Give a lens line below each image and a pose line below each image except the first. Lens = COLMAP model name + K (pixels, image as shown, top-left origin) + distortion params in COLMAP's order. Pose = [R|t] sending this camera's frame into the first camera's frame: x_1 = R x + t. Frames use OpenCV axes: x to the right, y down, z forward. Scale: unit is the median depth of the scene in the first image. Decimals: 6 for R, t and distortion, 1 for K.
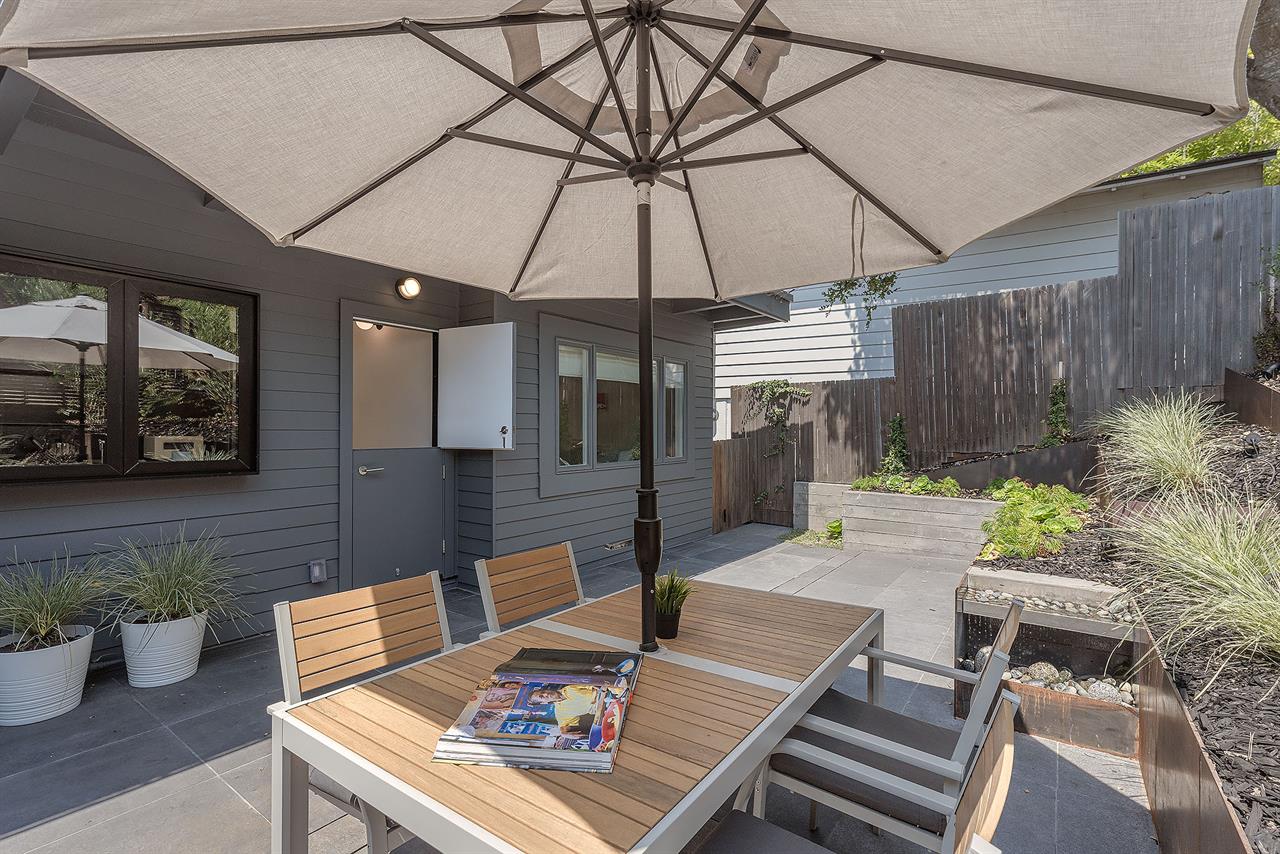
lens RADIAL K [[591.0, 0, 642.0], [0, 591.0, 432.6], [0, 0, 1]] dist [-0.001293, -0.000414]
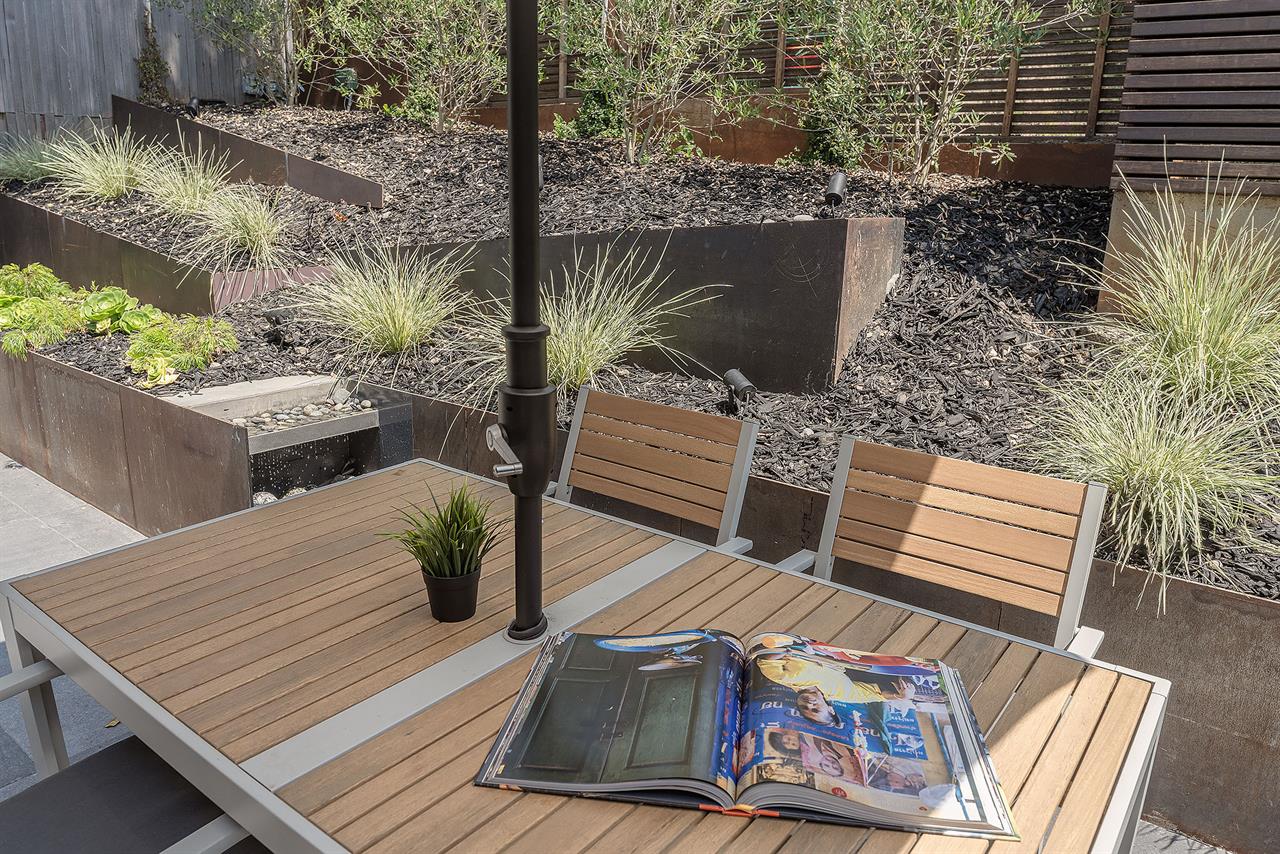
lens RADIAL K [[895.2, 0, 637.9], [0, 895.2, 420.9], [0, 0, 1]] dist [-0.060693, 0.000655]
pose [[0.035730, -0.256544, 0.965872, -0.180638], [-0.023347, 0.966011, 0.257445, -0.004631], [-0.999089, -0.031749, 0.028526, 0.229443]]
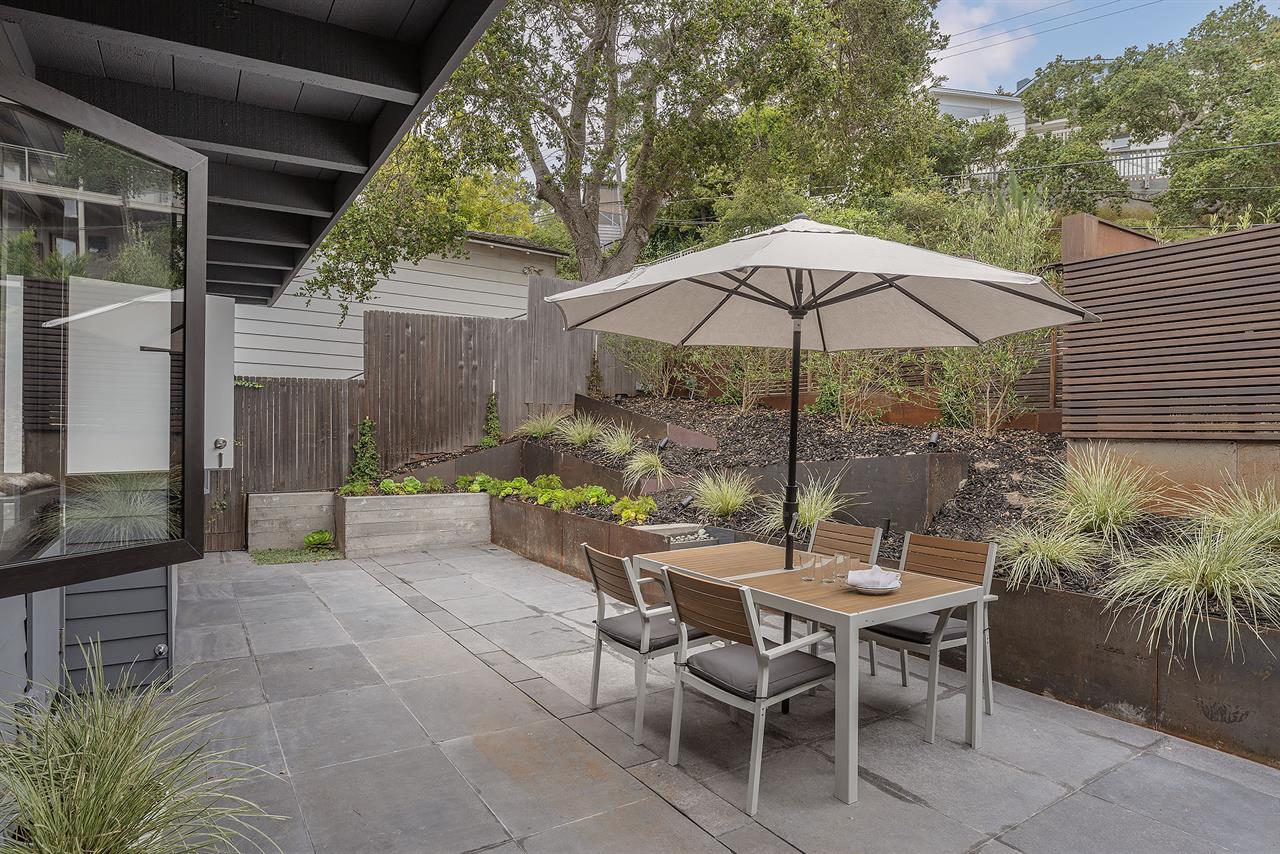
lens RADIAL K [[690.3, 0, 620.4], [0, 690.3, 413.0], [0, 0, 1]] dist [-0.024605, -0.001643]
pose [[0.392064, 0.021550, 0.919685, -0.556200], [-0.004579, 0.999759, -0.021474, -0.017442], [-0.919926, 0.004208, 0.392068, 0.163343]]
